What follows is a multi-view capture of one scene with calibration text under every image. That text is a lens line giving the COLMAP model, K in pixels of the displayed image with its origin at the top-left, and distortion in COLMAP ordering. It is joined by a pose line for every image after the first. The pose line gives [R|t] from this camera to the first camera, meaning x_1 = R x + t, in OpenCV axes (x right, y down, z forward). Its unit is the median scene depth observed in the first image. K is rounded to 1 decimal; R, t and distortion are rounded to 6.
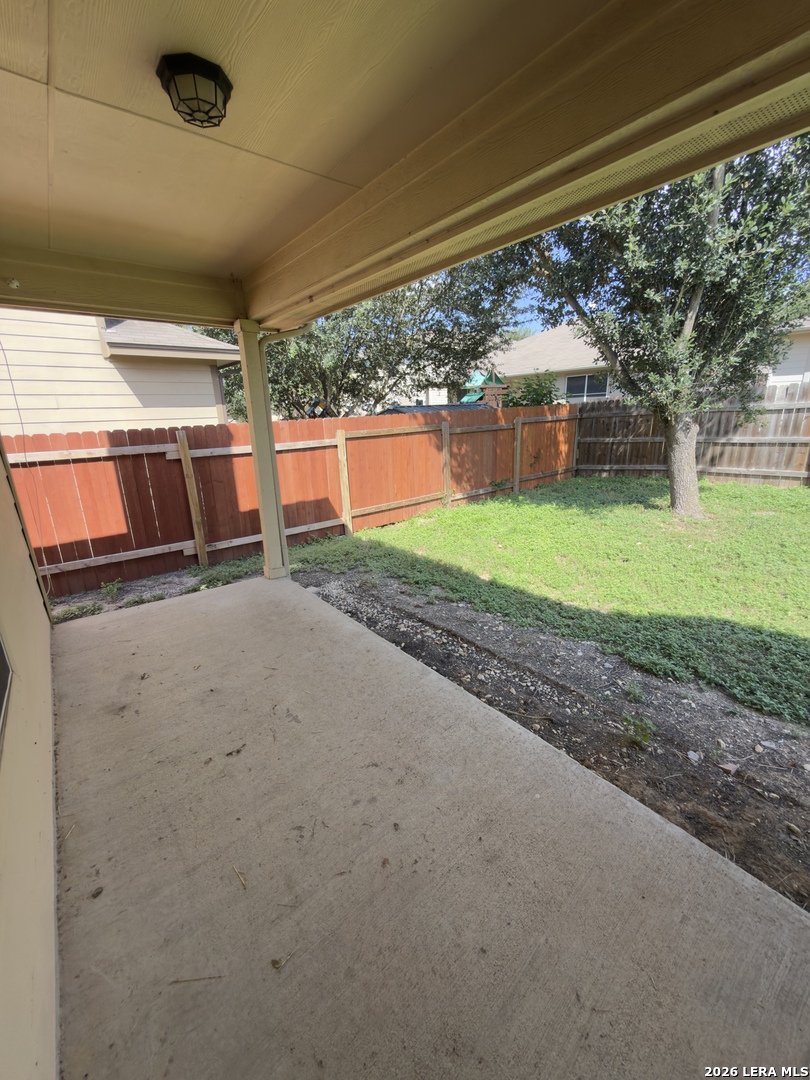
lens RADIAL K [[432.1, 0, 402.5], [0, 432.1, 539.5], [0, 0, 1]] dist [-0.000335, 0.000245]
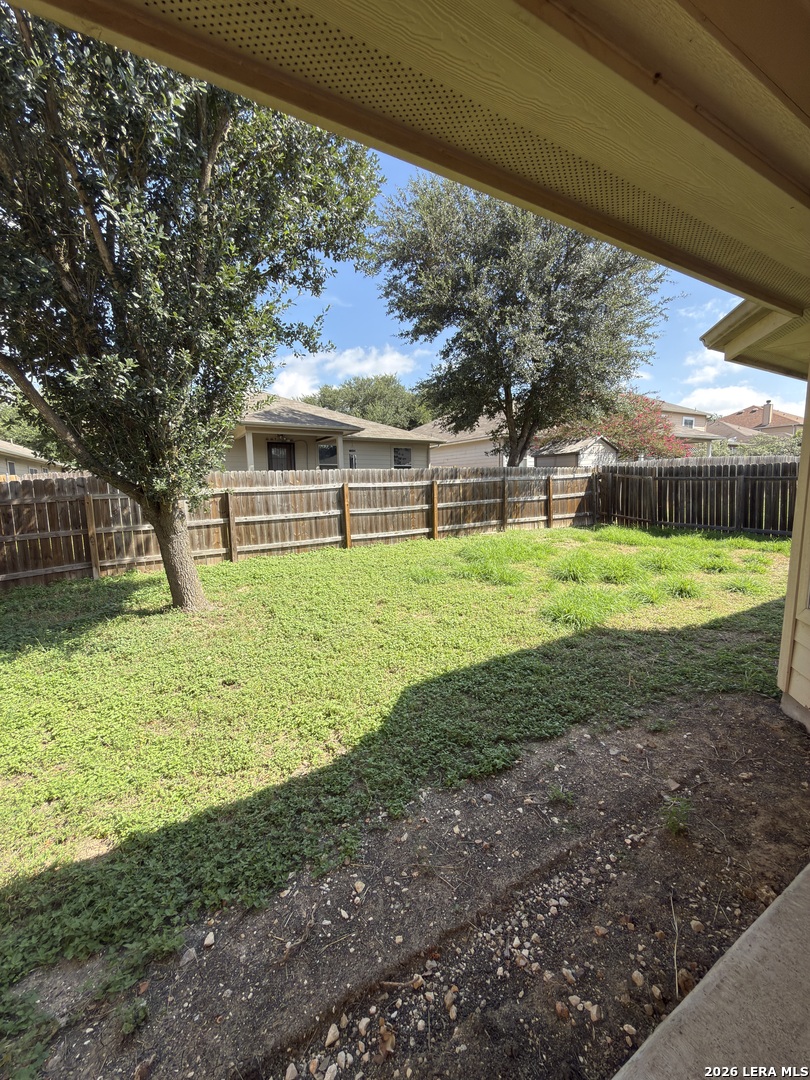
lens RADIAL K [[432.1, 0, 404.7], [0, 432.1, 533.1], [0, 0, 1]] dist [-0.000335, 0.000245]
pose [[0.148998, -0.087534, 0.984955, -0.209107], [0.293491, 0.955104, 0.040484, -0.180606], [-0.944279, 0.283043, 0.167999, 0.616466]]
